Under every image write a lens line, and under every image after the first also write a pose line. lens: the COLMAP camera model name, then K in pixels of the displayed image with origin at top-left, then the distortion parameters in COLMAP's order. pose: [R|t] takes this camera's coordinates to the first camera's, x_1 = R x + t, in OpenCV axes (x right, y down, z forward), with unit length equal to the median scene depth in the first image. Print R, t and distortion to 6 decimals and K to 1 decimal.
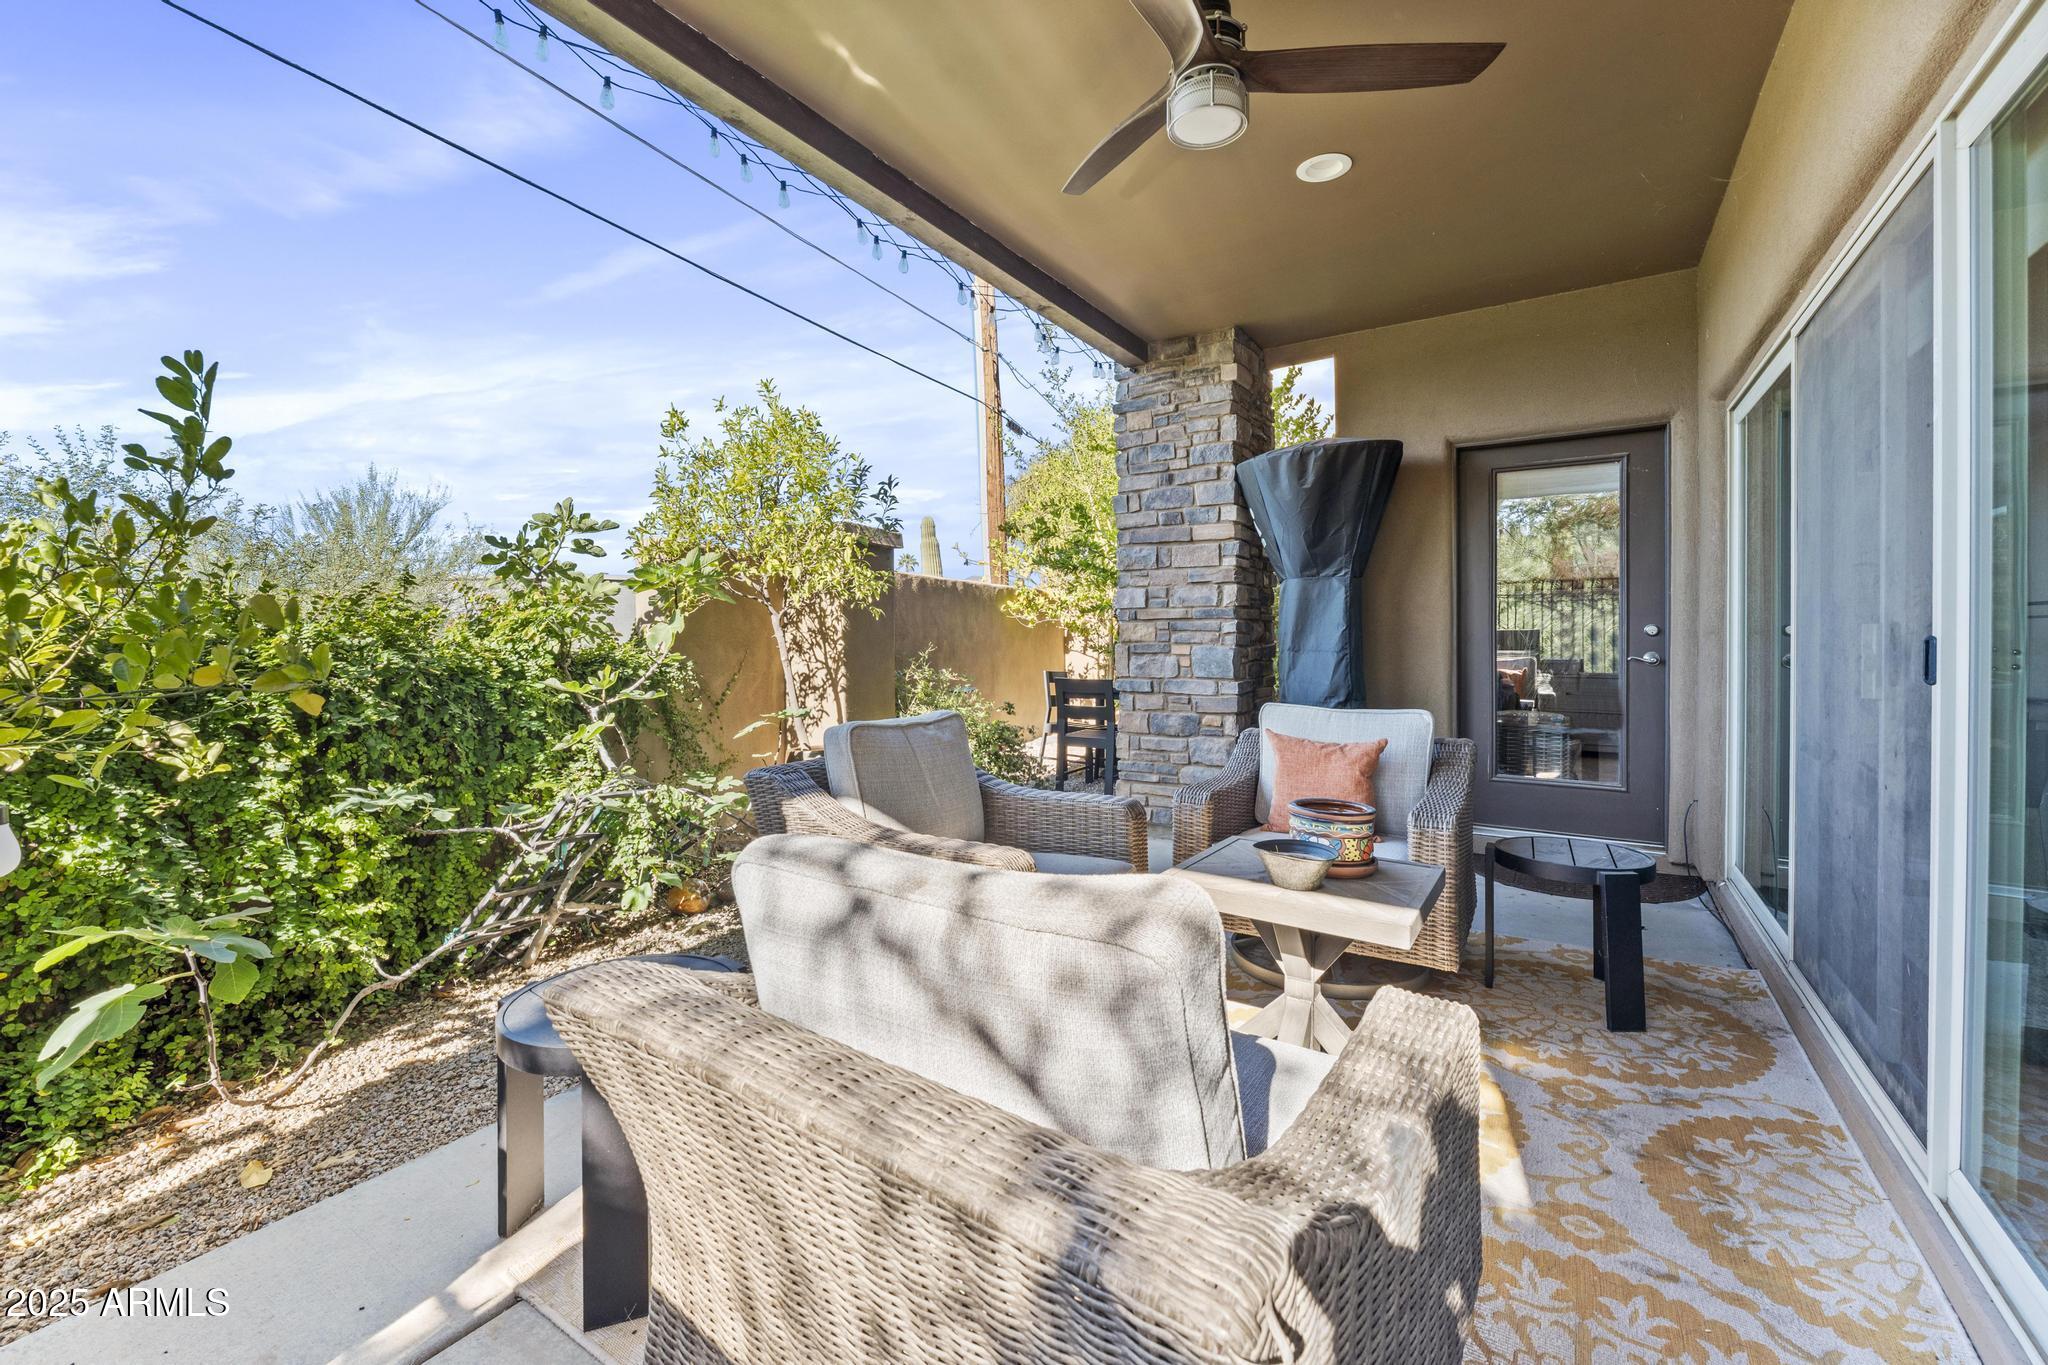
lens RADIAL K [[827.9, 0, 1018.2], [0, 827.9, 638.2], [0, 0, 1]] dist [0.001168, 0.000075]
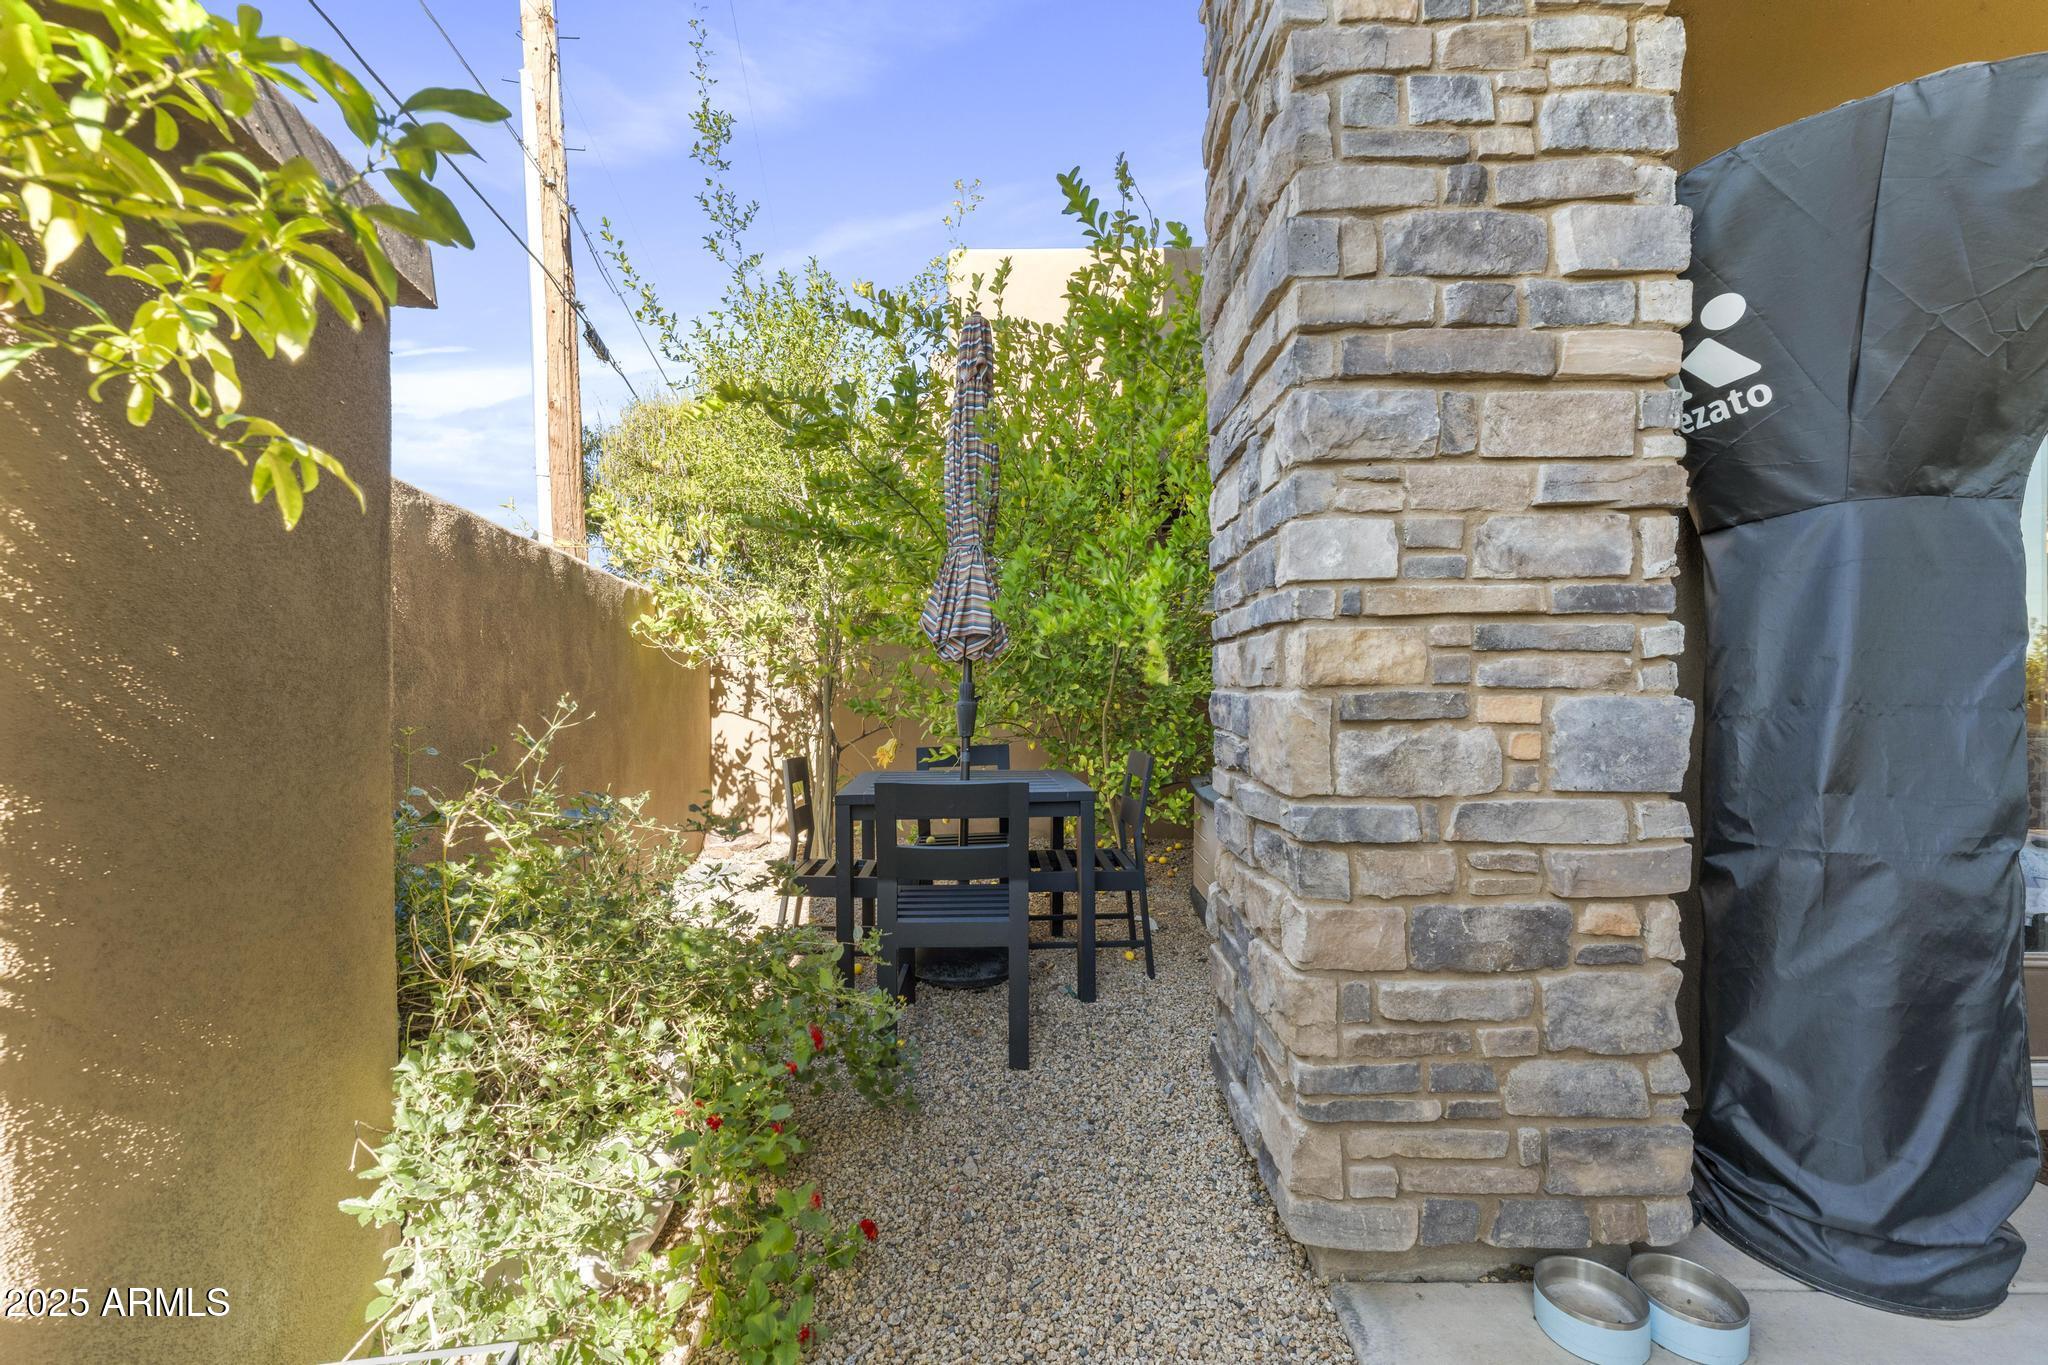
lens RADIAL K [[827.9, 0, 1030.1], [0, 827.9, 687.3], [0, 0, 1]] dist [0.001168, 0.000075]
pose [[0.850117, -0.001494, 0.526592, -0.138208], [0.006002, 0.999958, -0.006854, 0.006455], [-0.526560, 0.008987, 0.850090, 0.816994]]
